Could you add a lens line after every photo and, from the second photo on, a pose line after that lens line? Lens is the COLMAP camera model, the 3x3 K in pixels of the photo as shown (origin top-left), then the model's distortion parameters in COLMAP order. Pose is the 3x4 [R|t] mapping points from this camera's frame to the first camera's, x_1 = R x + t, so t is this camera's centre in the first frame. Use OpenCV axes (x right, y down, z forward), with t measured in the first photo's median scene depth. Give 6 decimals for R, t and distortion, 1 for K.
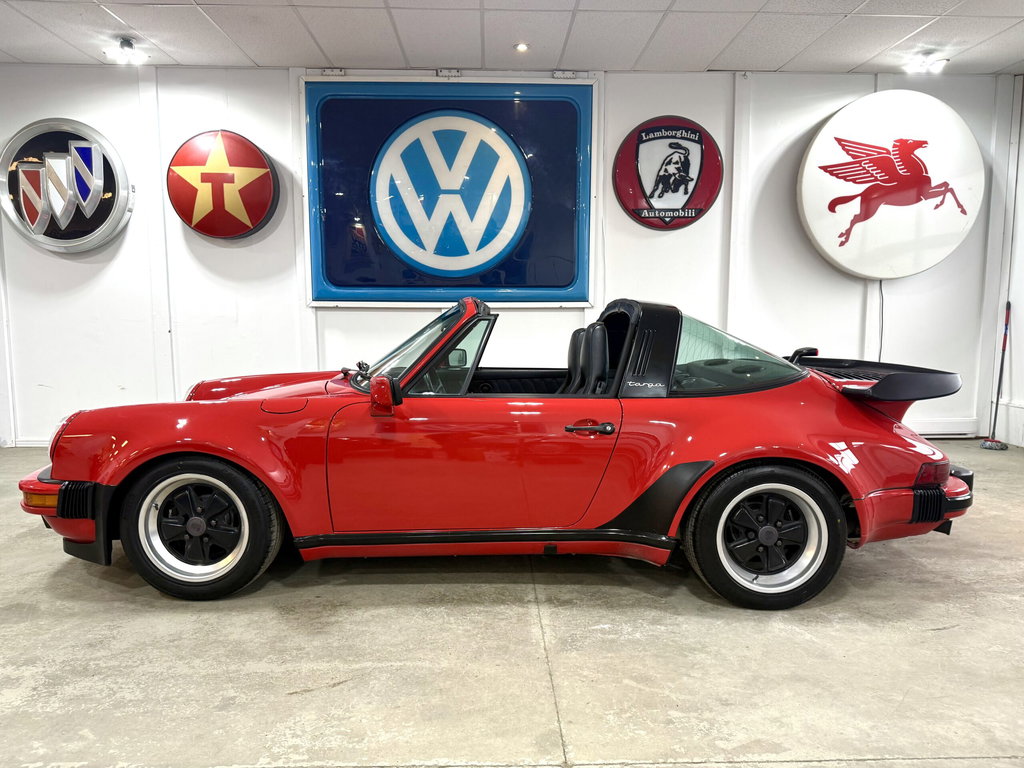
lens RADIAL K [[723.4, 0, 512.8], [0, 723.4, 385.5], [0, 0, 1]] dist [0.050508, -0.060572]
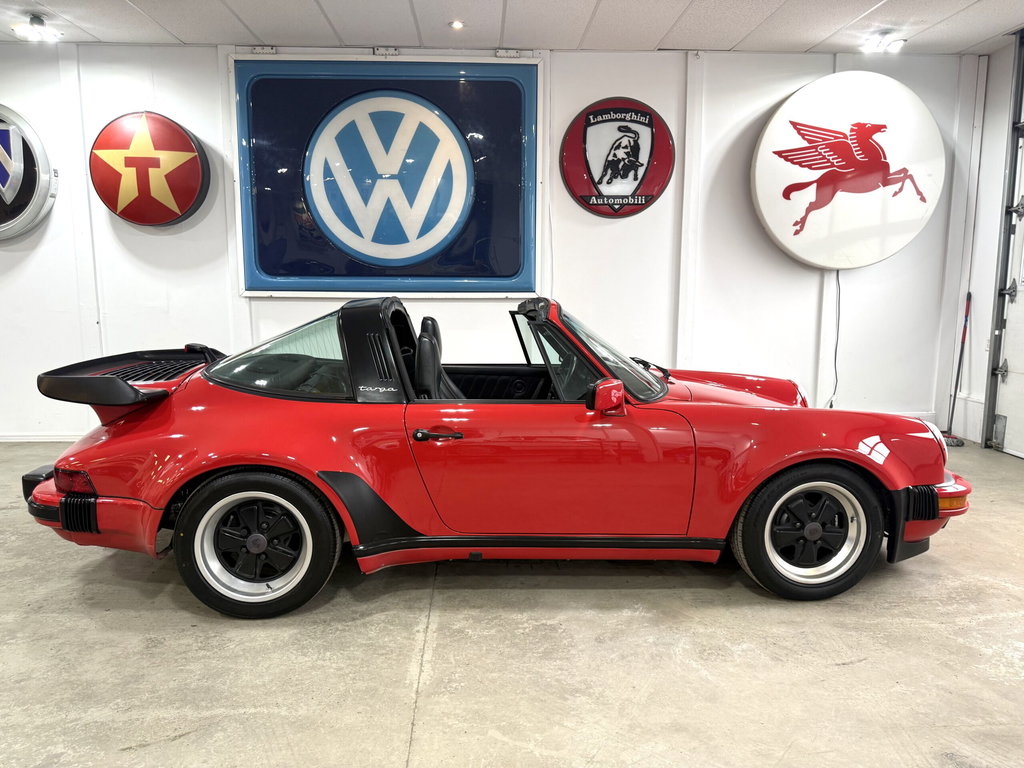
lens RADIAL K [[727.5, 0, 508.6], [0, 727.5, 381.3], [0, 0, 1]] dist [0.047603, -0.059095]
pose [[0.999980, 0.000350, 0.006372, 0.065481], [-0.000533, 0.999583, 0.028869, -0.025978], [-0.006359, -0.028872, 0.999563, 0.030910]]
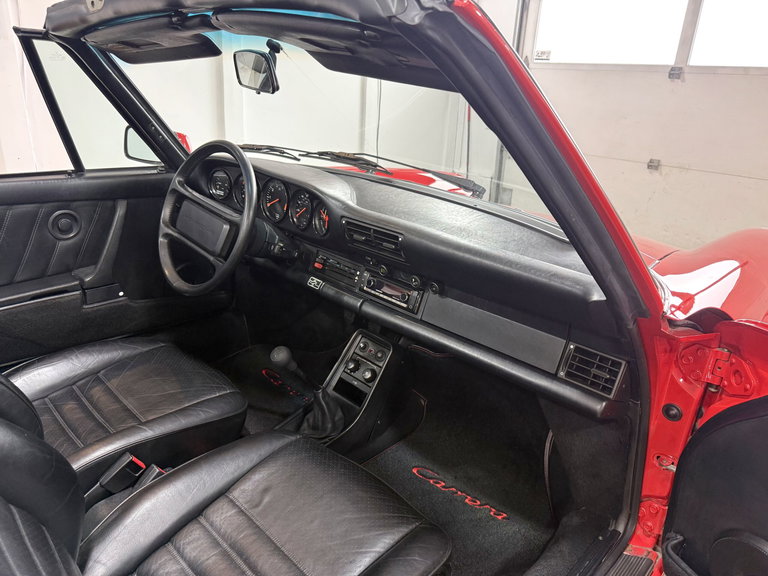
lens RADIAL K [[541.3, 0, 384.0], [0, 541.3, 288.0], [0, 0, 1]] dist [0.076229, -0.094083]
pose [[0.742979, -0.197075, 0.639643, 0.025787], [0.013437, 0.959868, 0.280129, -0.037936], [-0.669179, -0.199535, 0.715811, 0.486377]]
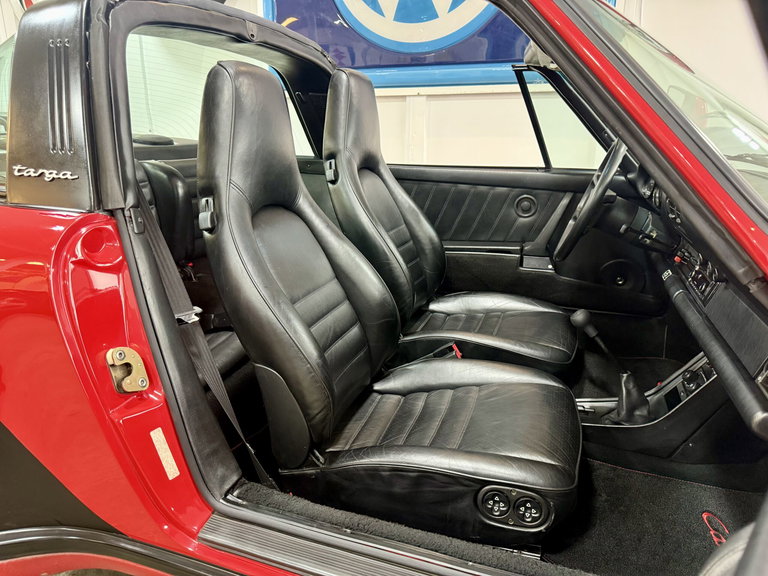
lens RADIAL K [[545.6, 0, 381.4], [0, 545.6, 286.0], [0, 0, 1]] dist [0.047603, -0.059095]
pose [[0.920727, 0.106316, -0.375446, 0.129553], [-0.041896, 0.983540, 0.175767, -0.006188], [0.387953, -0.146104, 0.910026, 0.418506]]
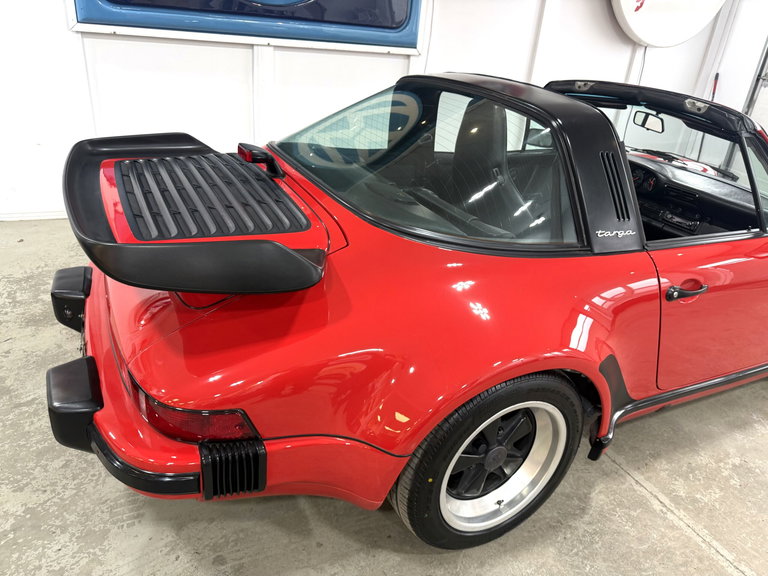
lens RADIAL K [[551.8, 0, 384.9], [0, 551.8, 288.7], [0, 0, 1]] dist [-0.002173, -0.003031]
pose [[0.915632, -0.099837, 0.389423, -0.237924], [-0.043079, 0.938729, 0.341952, -0.069544], [-0.399703, -0.329878, 0.855230, 0.329809]]
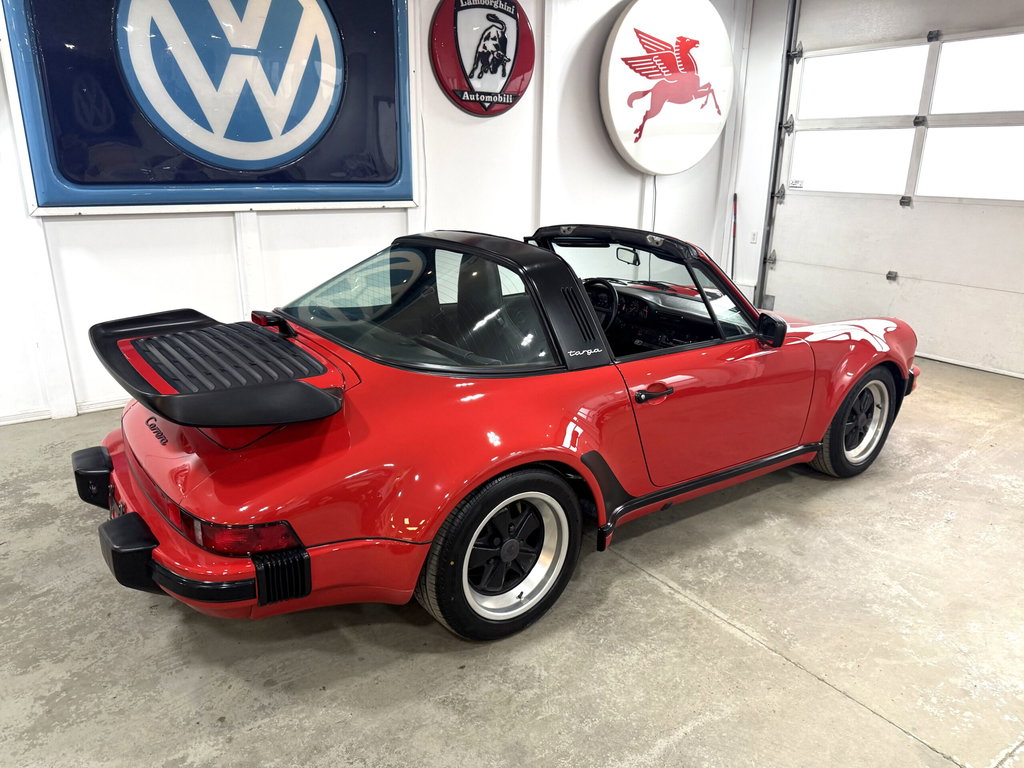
lens RADIAL K [[731.1, 0, 512.9], [0, 731.1, 380.8], [0, 0, 1]] dist [0.037960, -0.052440]
pose [[0.839806, -0.146386, 0.522777, -0.290349], [0.043031, 0.977879, 0.204696, -0.081276], [-0.541178, -0.149409, 0.827529, 0.185209]]
